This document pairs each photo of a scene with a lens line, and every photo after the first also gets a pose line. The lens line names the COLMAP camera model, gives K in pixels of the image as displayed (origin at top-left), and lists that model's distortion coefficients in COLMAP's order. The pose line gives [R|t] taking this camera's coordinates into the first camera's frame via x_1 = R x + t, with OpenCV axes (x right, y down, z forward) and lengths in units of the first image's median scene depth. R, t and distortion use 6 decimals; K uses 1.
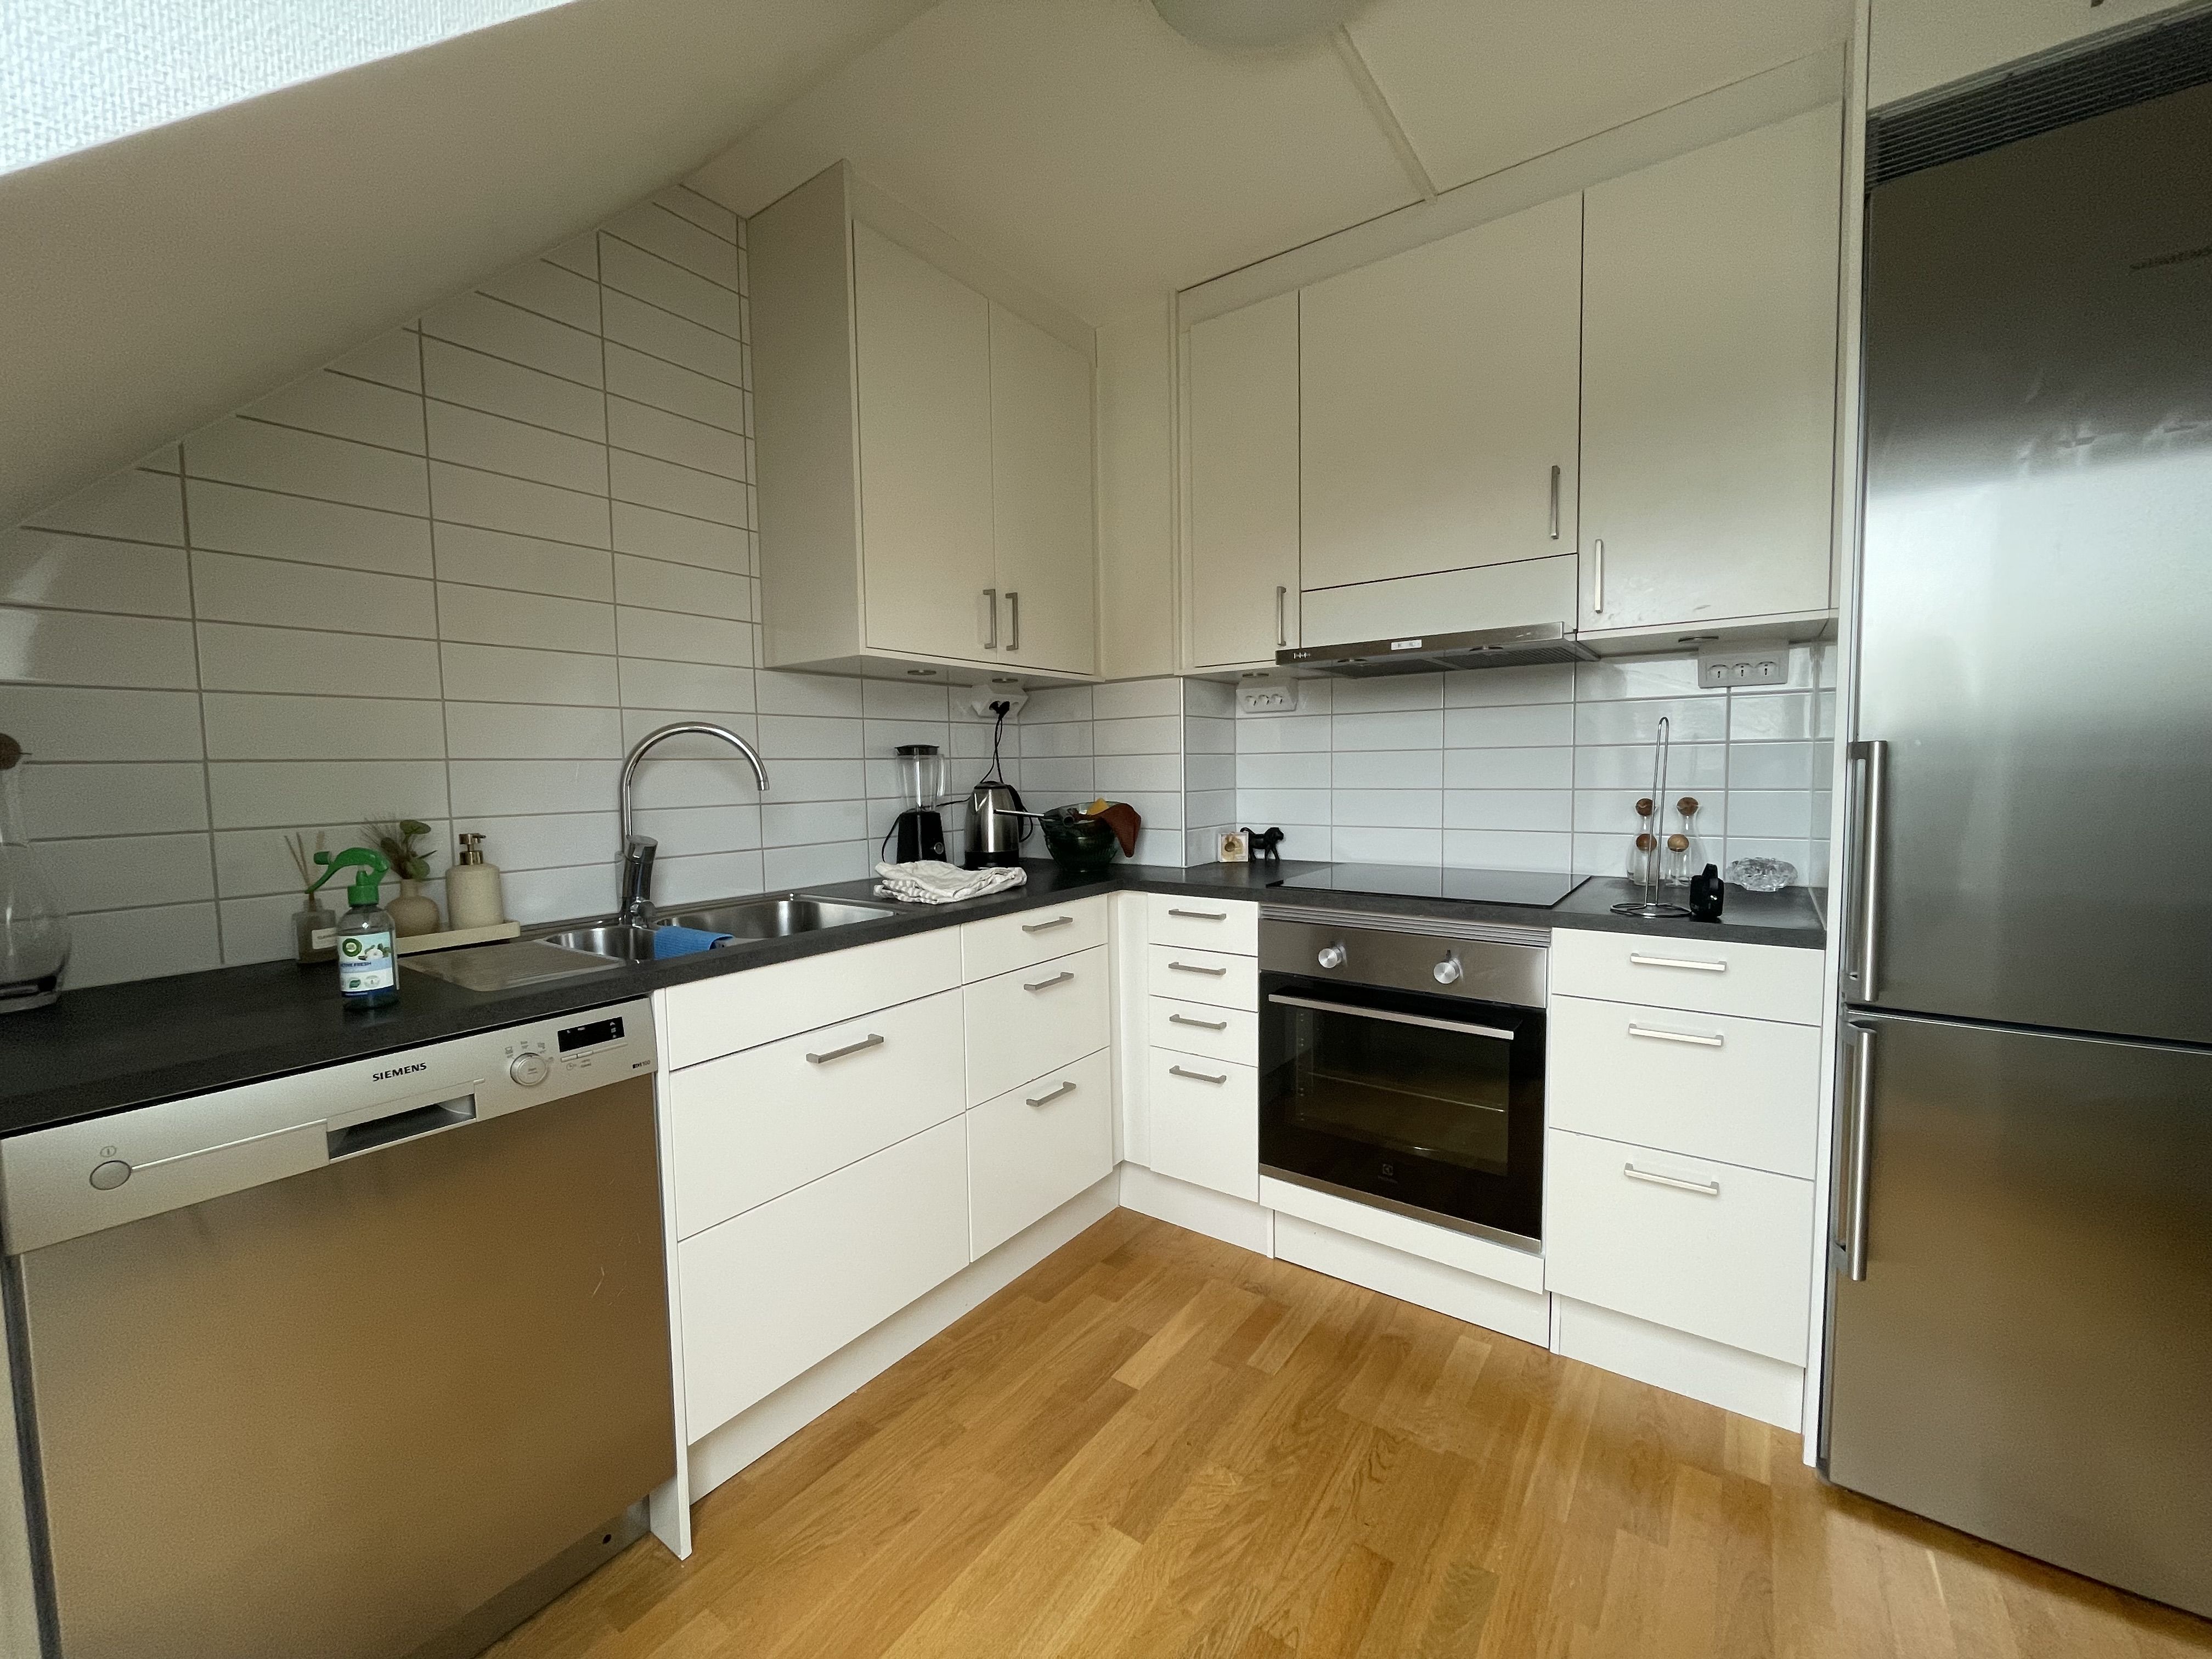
lens RADIAL K [[893.5, 0, 1109.4], [0, 893.5, 822.9], [0, 0, 1]] dist [-0.004952, -0.000410]
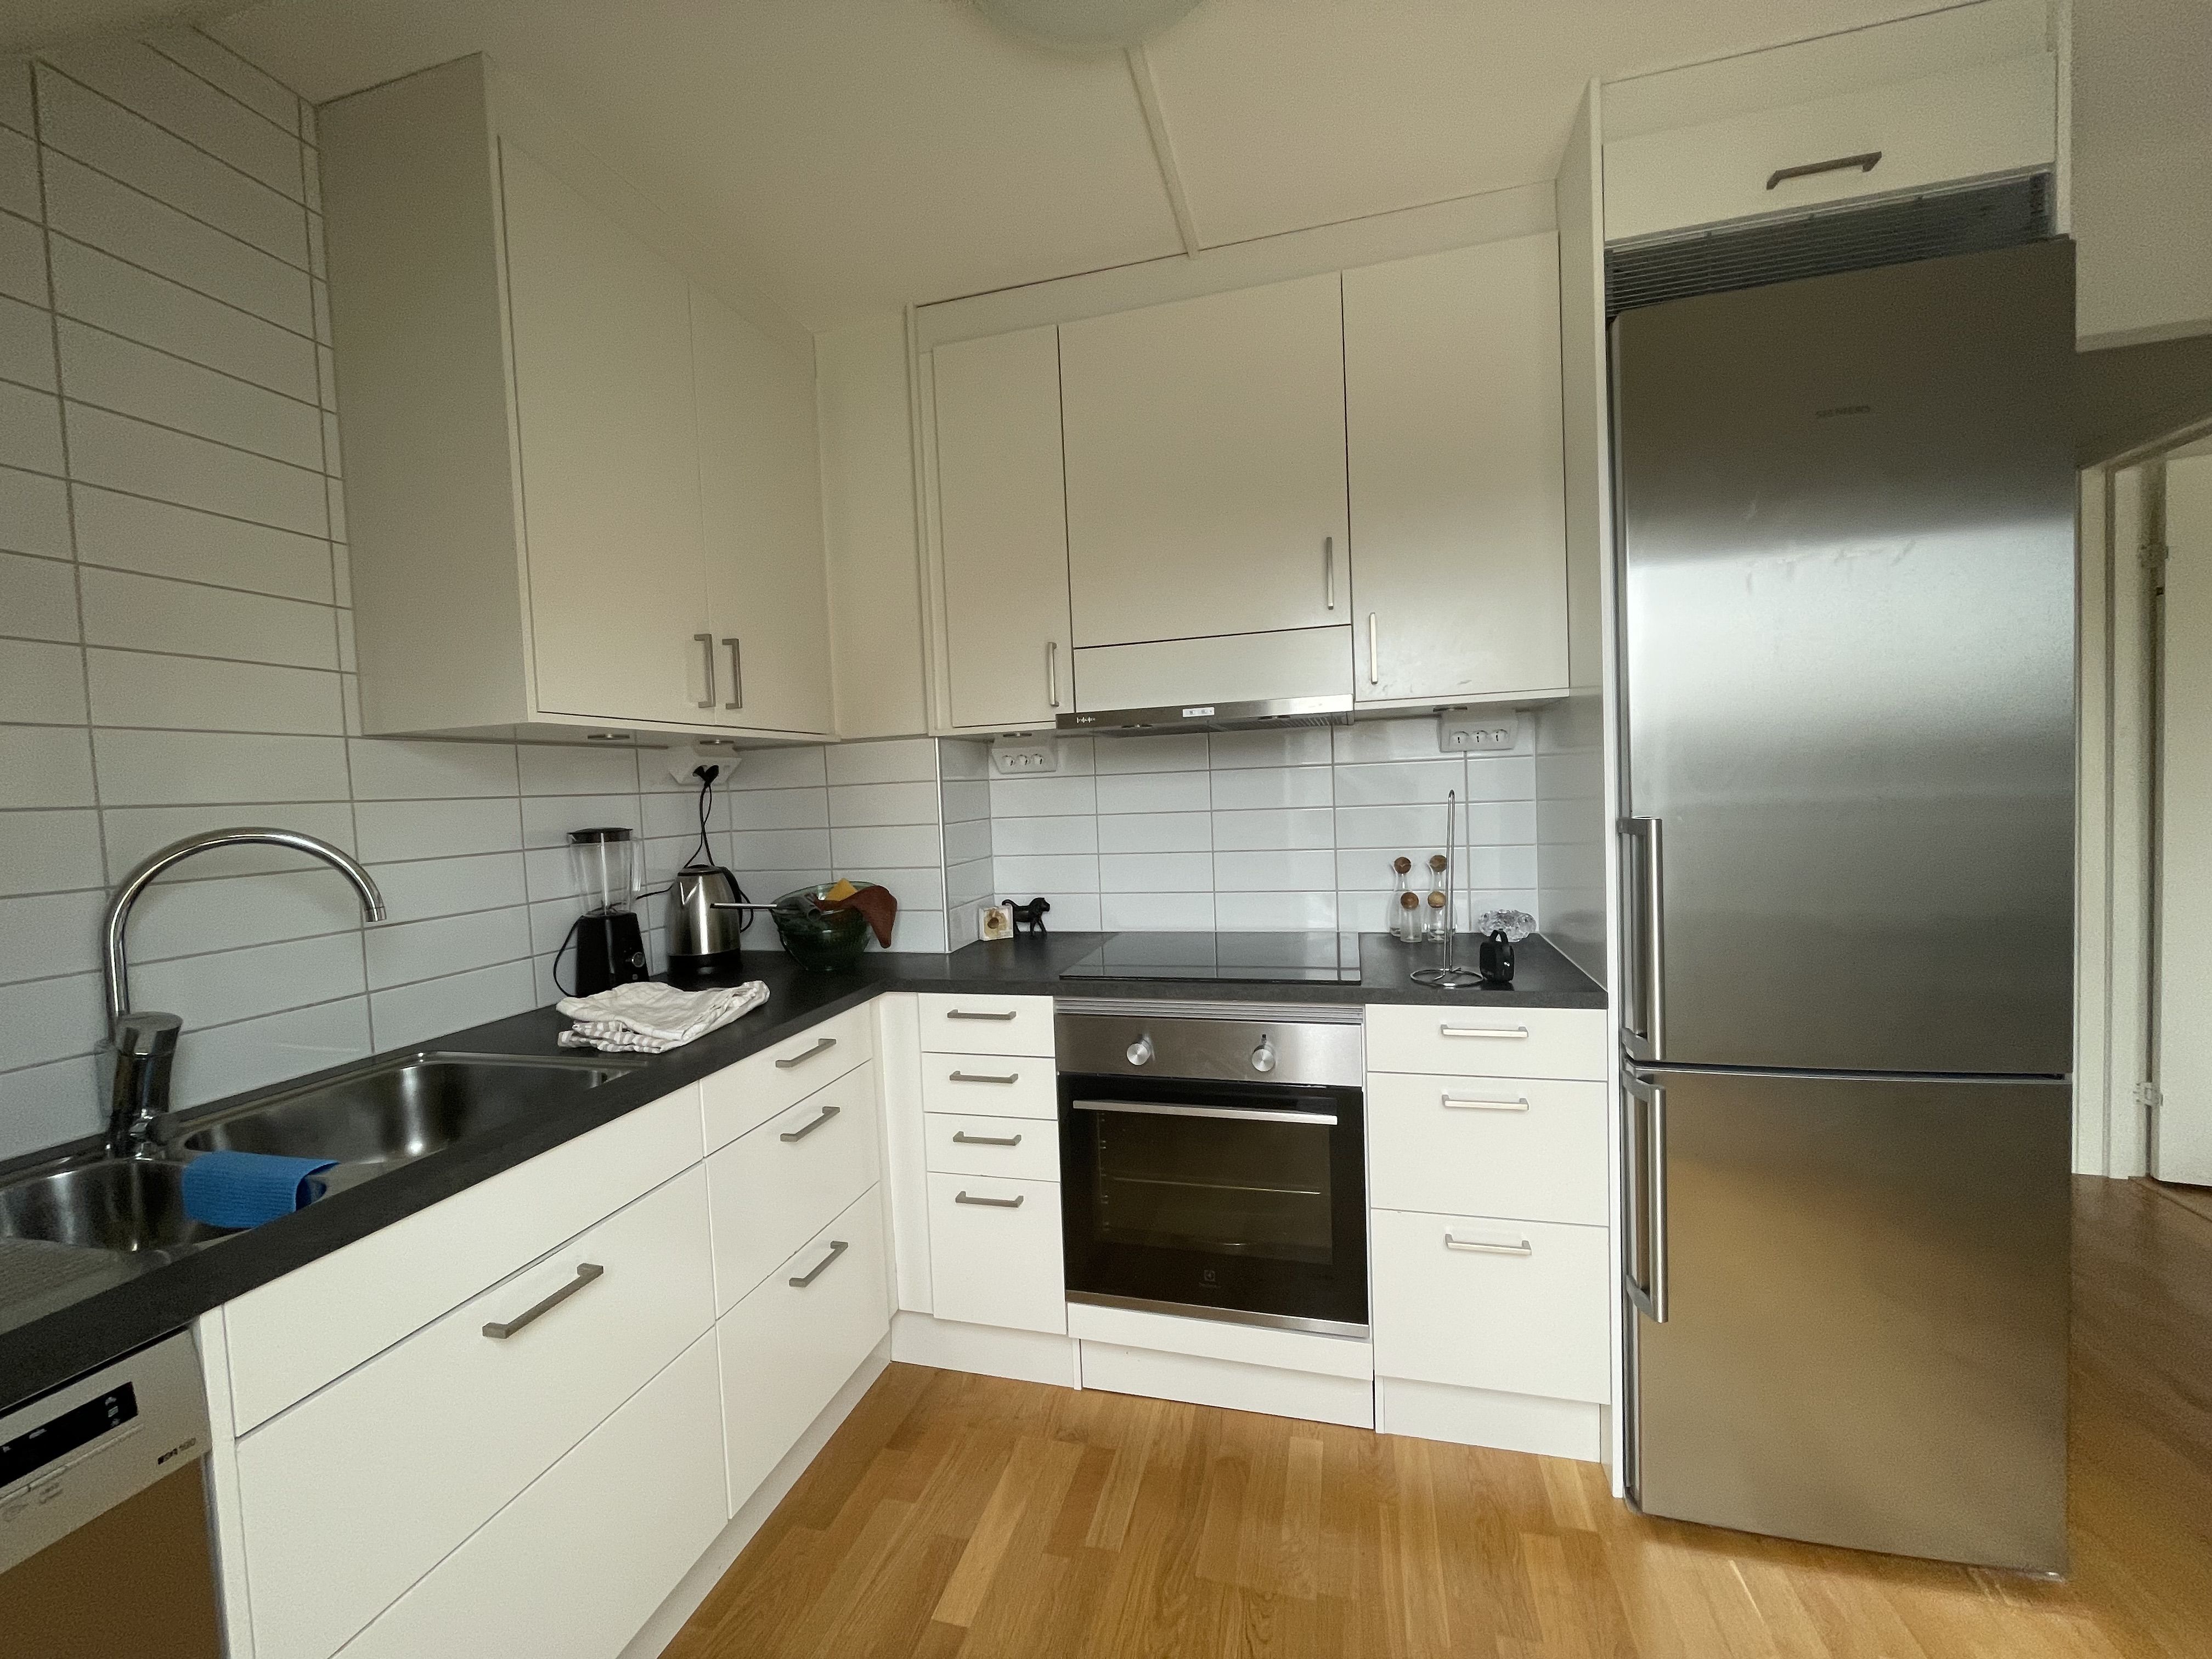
lens RADIAL K [[893.5, 0, 1109.4], [0, 893.5, 822.9], [0, 0, 1]] dist [-0.004952, -0.000410]
pose [[0.934771, -0.038689, 0.353138, -0.090371], [0.049387, 0.998552, -0.021328, -0.063314], [-0.351801, 0.037377, 0.935328, 0.143648]]
